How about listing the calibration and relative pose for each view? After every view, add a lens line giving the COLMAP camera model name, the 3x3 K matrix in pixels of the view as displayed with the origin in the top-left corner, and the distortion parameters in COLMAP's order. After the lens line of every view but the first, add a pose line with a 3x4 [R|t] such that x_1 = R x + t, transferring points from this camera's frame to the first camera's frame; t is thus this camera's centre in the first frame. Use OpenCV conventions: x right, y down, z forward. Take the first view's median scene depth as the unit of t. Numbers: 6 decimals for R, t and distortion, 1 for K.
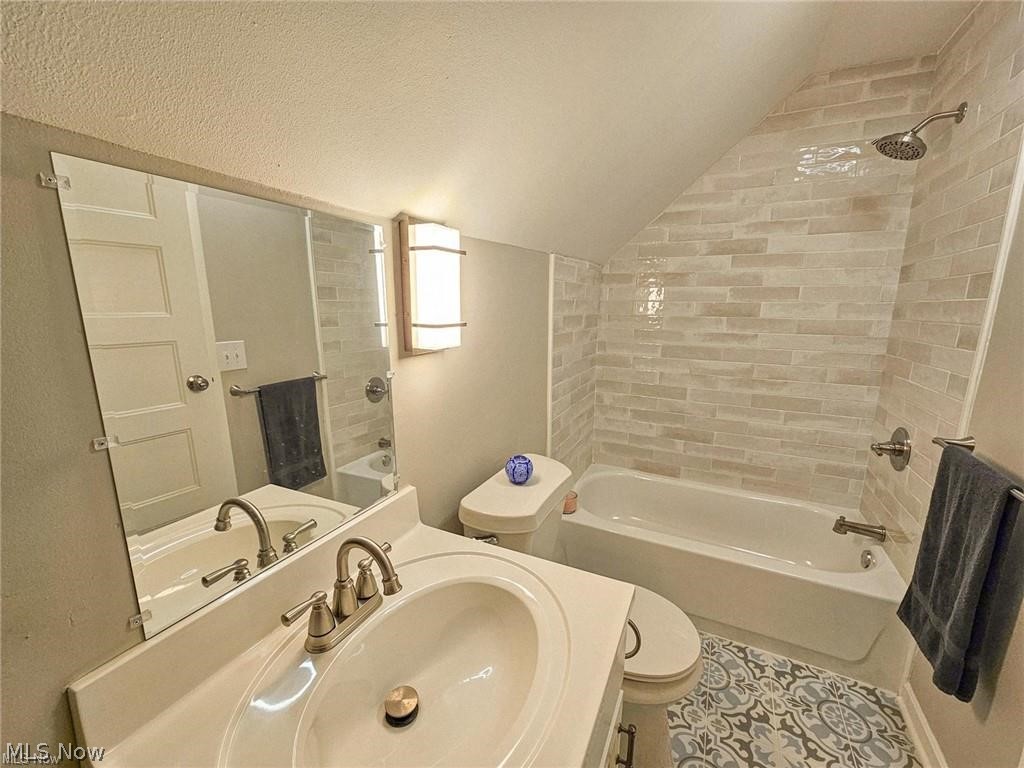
lens RADIAL K [[423.0, 0, 512.7], [0, 423.0, 386.9], [0, 0, 1]] dist [-0.002009, 0.000008]
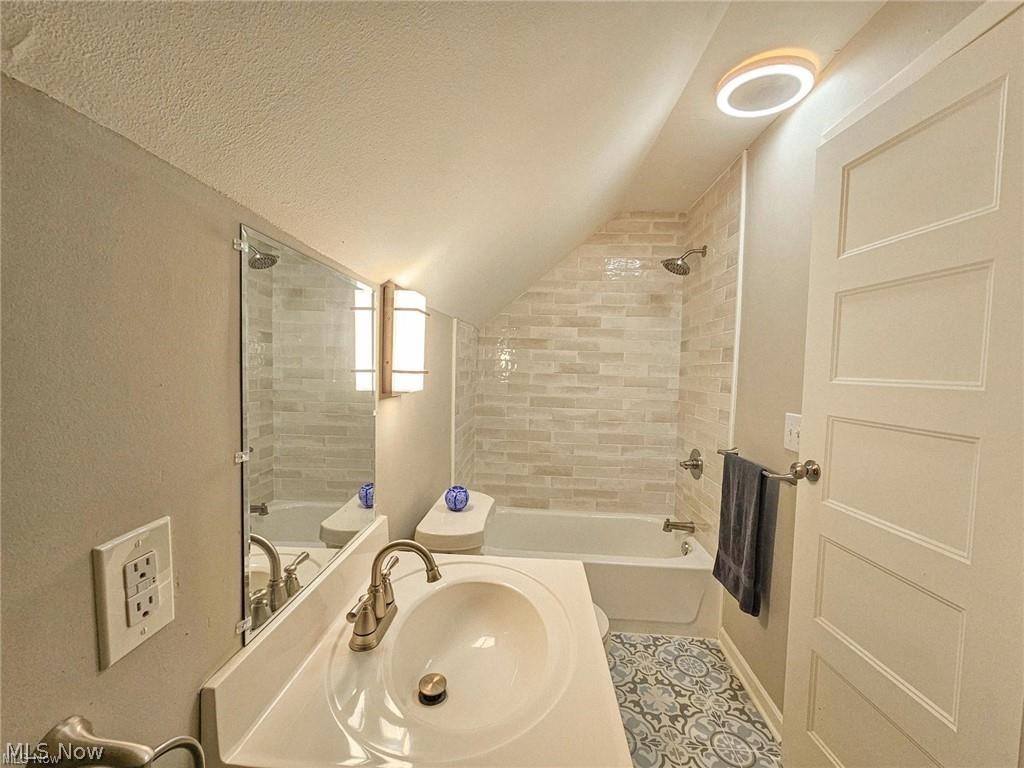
lens RADIAL K [[423.0, 0, 512.7], [0, 423.0, 386.9], [0, 0, 1]] dist [-0.002009, 0.000008]
pose [[0.921469, 0.000995, 0.388449, -0.210705], [0.054636, 0.989724, -0.132140, 0.039362], [-0.384589, 0.142986, 0.911946, -0.111860]]
